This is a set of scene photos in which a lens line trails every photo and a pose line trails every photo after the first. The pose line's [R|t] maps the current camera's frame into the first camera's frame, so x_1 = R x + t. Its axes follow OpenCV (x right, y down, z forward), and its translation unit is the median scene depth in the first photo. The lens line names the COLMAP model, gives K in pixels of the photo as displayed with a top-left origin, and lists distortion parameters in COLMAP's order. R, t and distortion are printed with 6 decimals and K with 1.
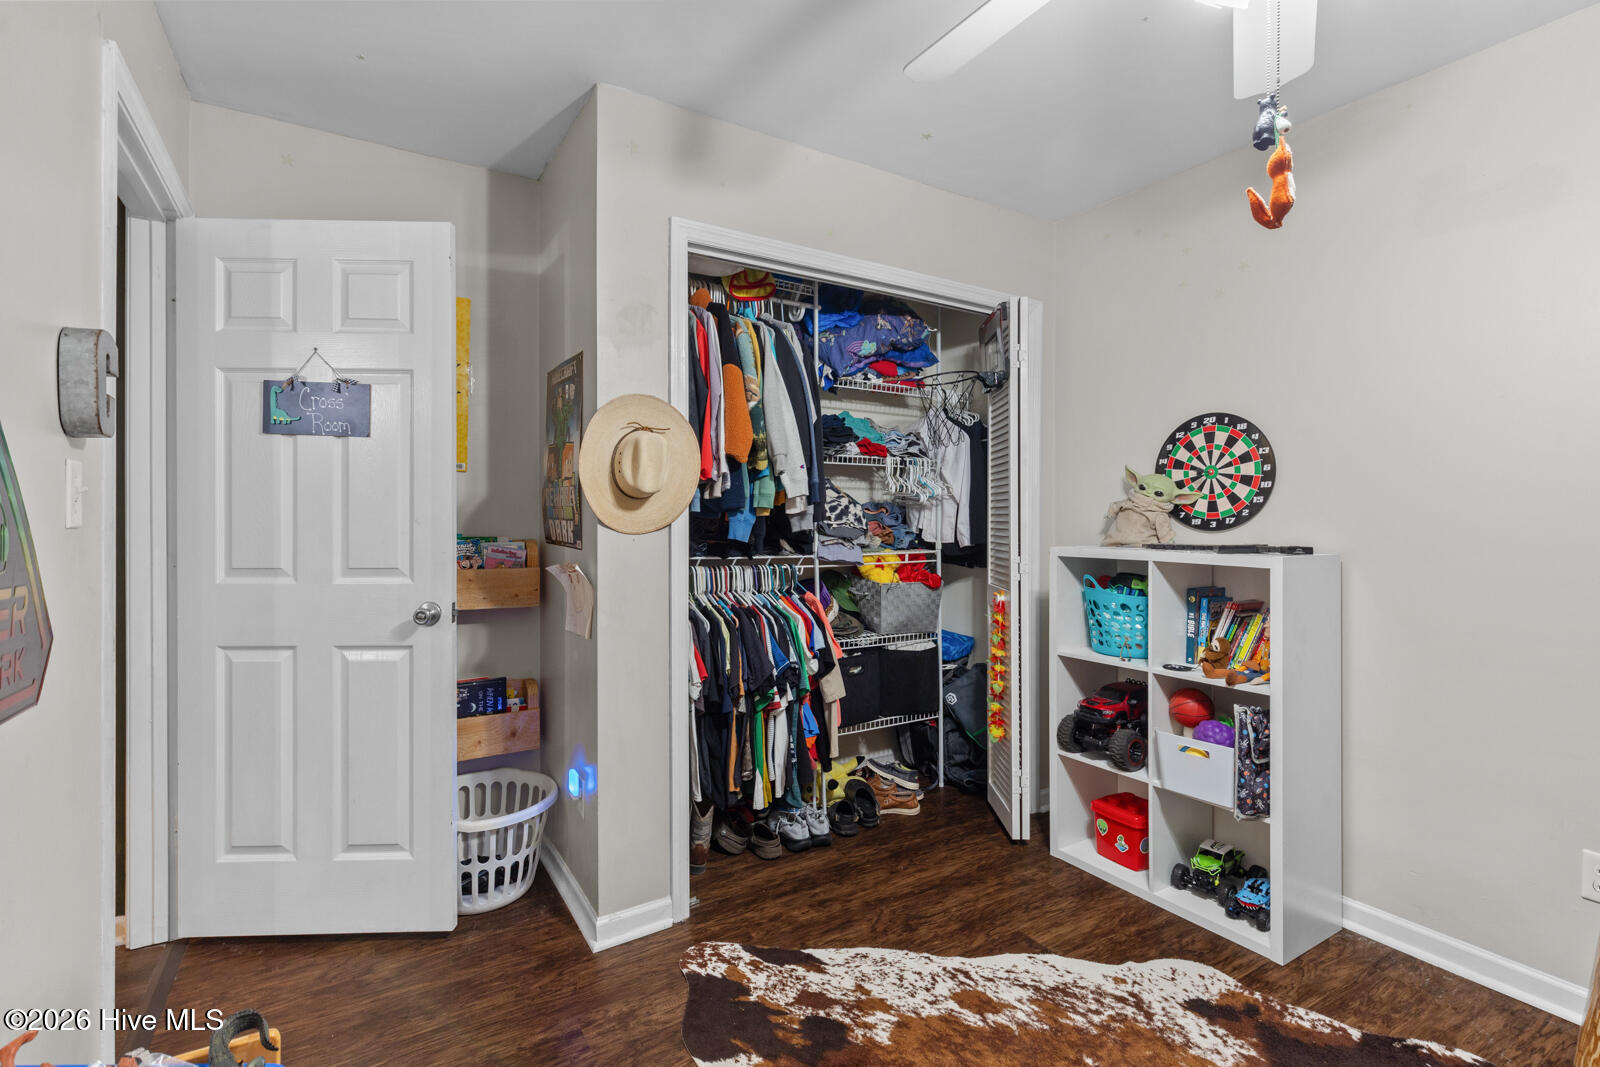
lens RADIAL K [[719.7, 0, 795.4], [0, 719.7, 524.2], [0, 0, 1]] dist [0.009578, -0.003059]
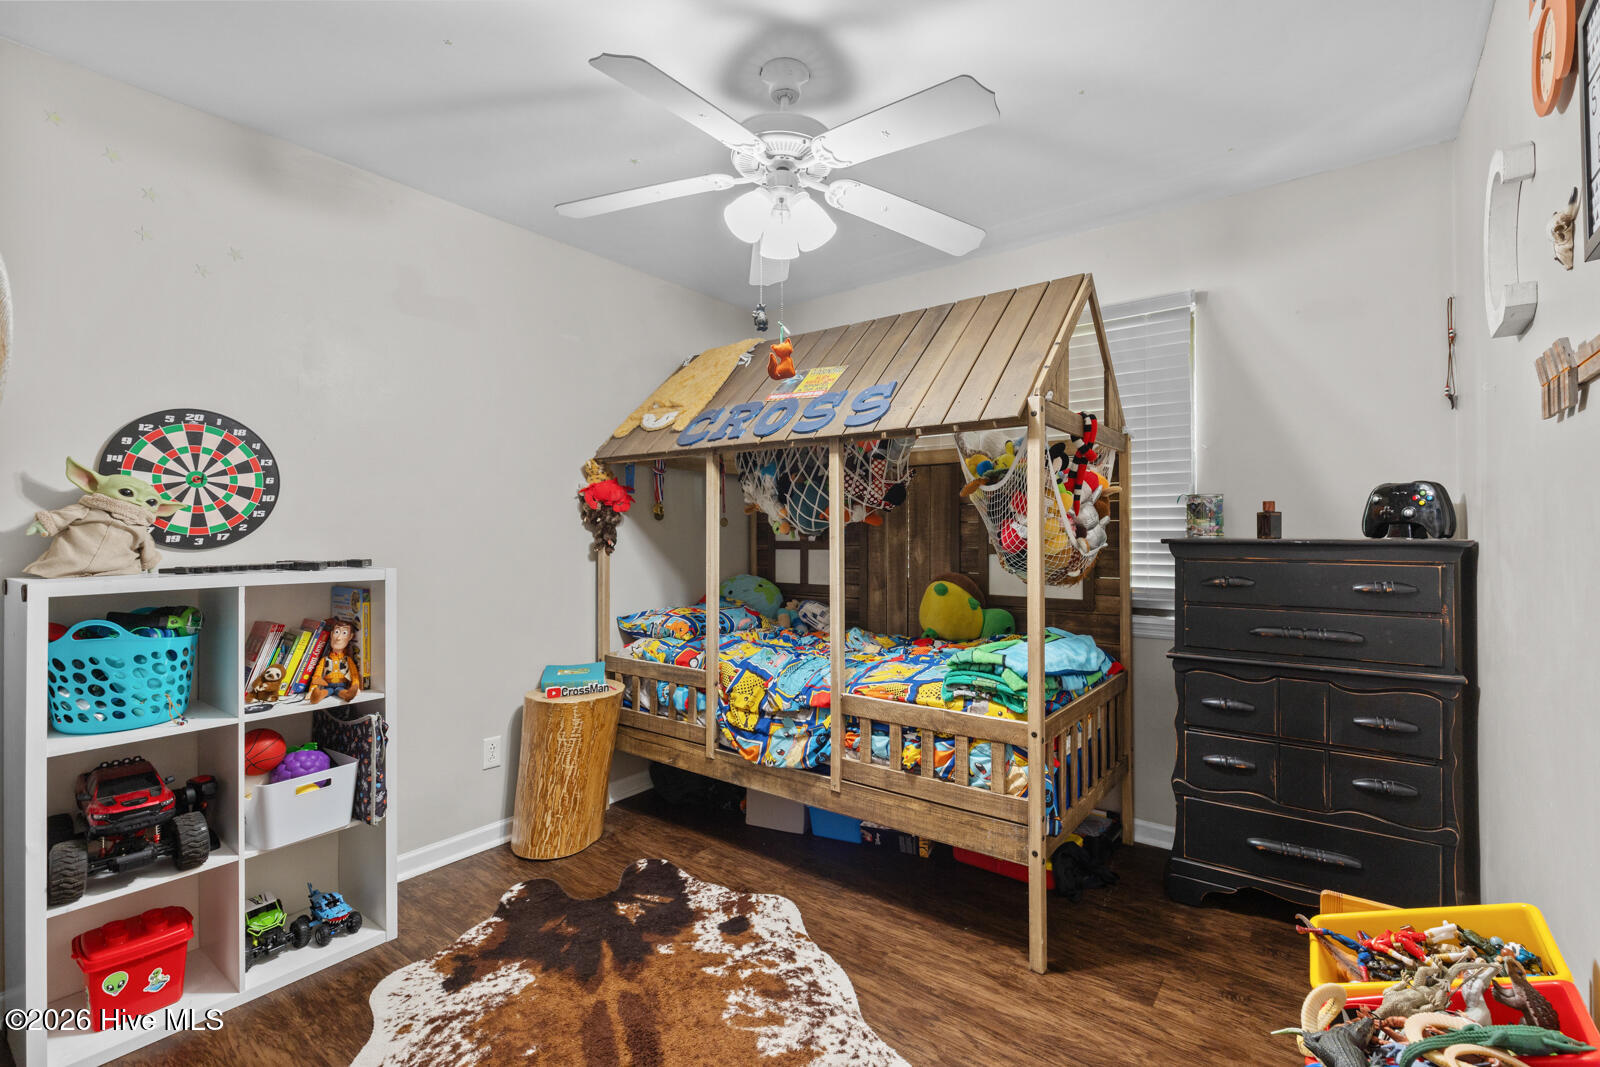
lens RADIAL K [[719.7, 0, 797.8], [0, 719.7, 528.7], [0, 0, 1]] dist [0.009578, -0.003059]
pose [[-0.345160, -0.001443, 0.938543, -0.466256], [0.008878, 0.999949, 0.004803, -0.012814], [-0.938502, 0.009990, -0.345129, 0.646695]]
